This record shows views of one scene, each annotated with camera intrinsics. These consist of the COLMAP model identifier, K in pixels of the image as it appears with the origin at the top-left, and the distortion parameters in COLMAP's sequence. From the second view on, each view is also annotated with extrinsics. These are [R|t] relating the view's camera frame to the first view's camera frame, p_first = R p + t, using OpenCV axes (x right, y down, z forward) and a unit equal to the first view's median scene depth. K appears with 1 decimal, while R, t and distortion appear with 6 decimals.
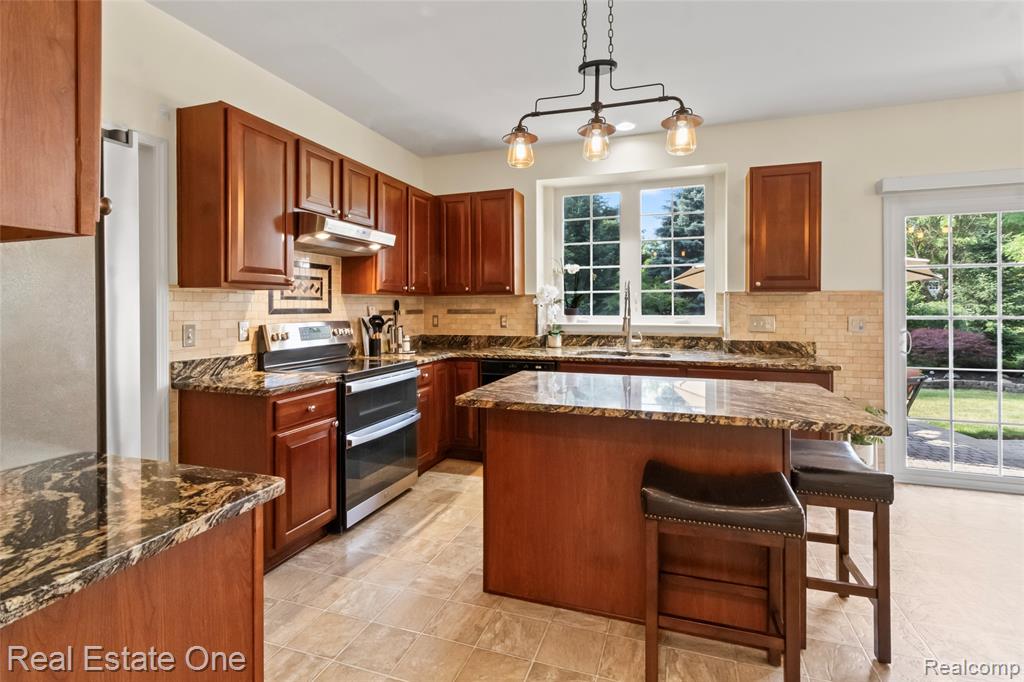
lens RADIAL K [[482.0, 0, 519.9], [0, 482.0, 312.3], [0, 0, 1]] dist [0.000201, 0.001088]
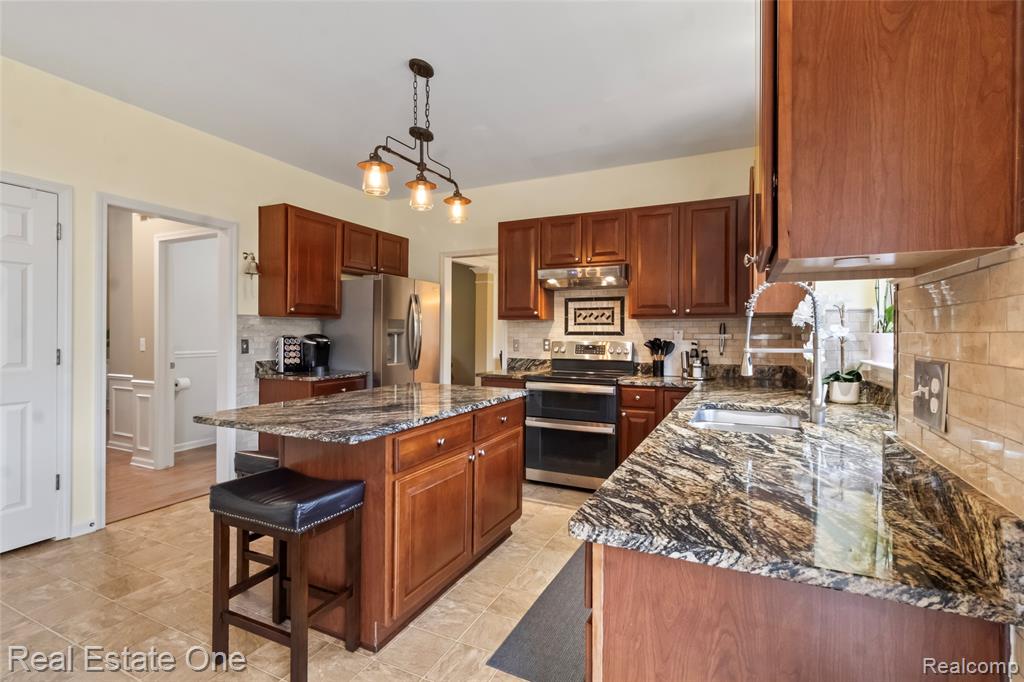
lens RADIAL K [[482.0, 0, 509.5], [0, 482.0, 339.9], [0, 0, 1]] dist [0.000201, 0.001088]
pose [[-0.131932, 0.016918, -0.991114, 0.850242], [-0.014237, 0.999719, 0.018959, -0.006272], [0.991157, 0.016611, -0.131654, 0.869772]]
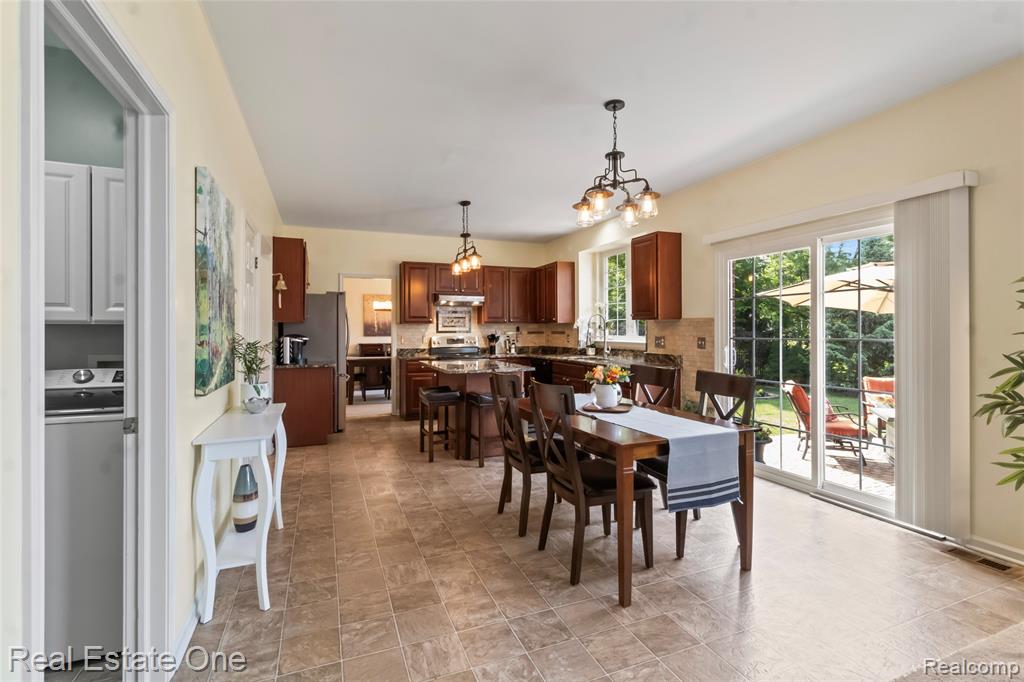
lens RADIAL K [[482.0, 0, 511.6], [0, 482.0, 322.0], [0, 0, 1]] dist [0.000201, 0.001088]
pose [[0.642483, -0.013767, -0.766176, 1.402243], [-0.005015, 0.999742, -0.022170, -0.000378], [0.766284, 0.018086, 0.642248, -0.265318]]
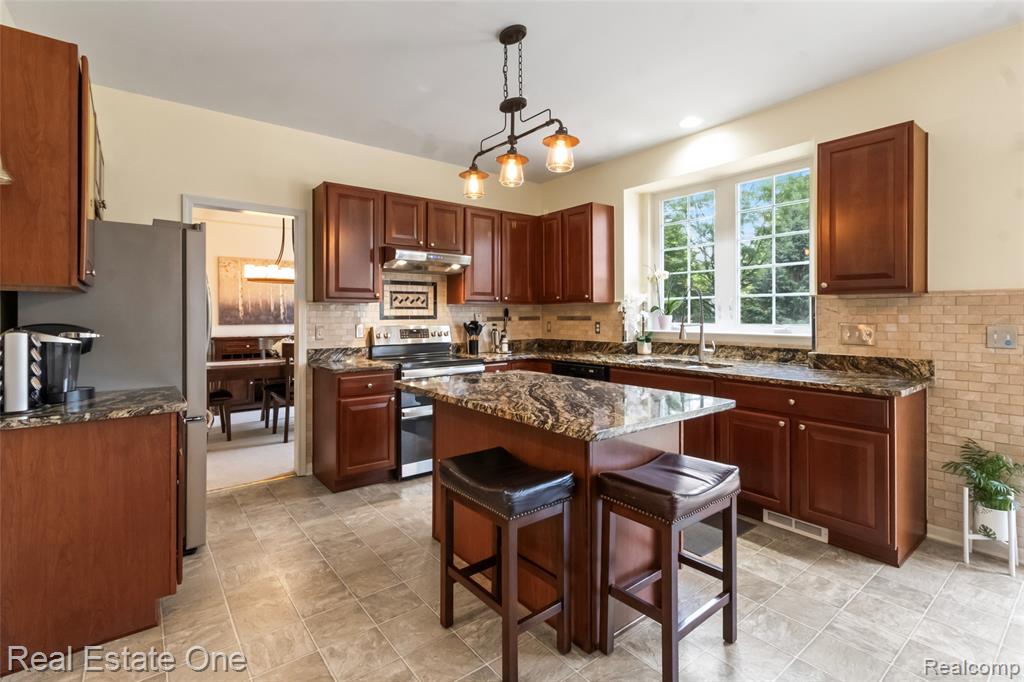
lens RADIAL K [[482.0, 0, 520.0], [0, 482.0, 318.5], [0, 0, 1]] dist [0.000201, 0.001088]
pose [[0.838597, 0.002624, -0.544747, 0.502668], [-0.003628, 0.999993, -0.000768, 0.000168], [0.544741, 0.002621, 0.838600, 0.031681]]
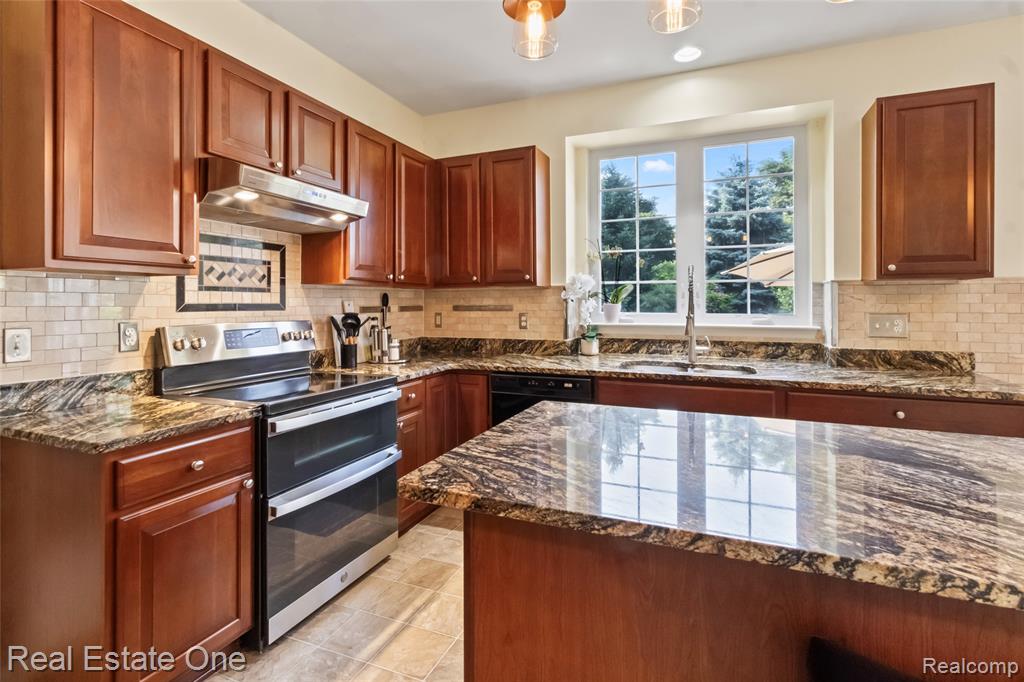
lens RADIAL K [[482.0, 0, 521.8], [0, 482.0, 306.6], [0, 0, 1]] dist [0.000201, 0.001088]
pose [[0.998208, 0.000073, -0.059841, 0.012753], [-0.000403, 0.999985, -0.005507, 0.000236], [0.059840, 0.005521, 0.998193, 0.286649]]
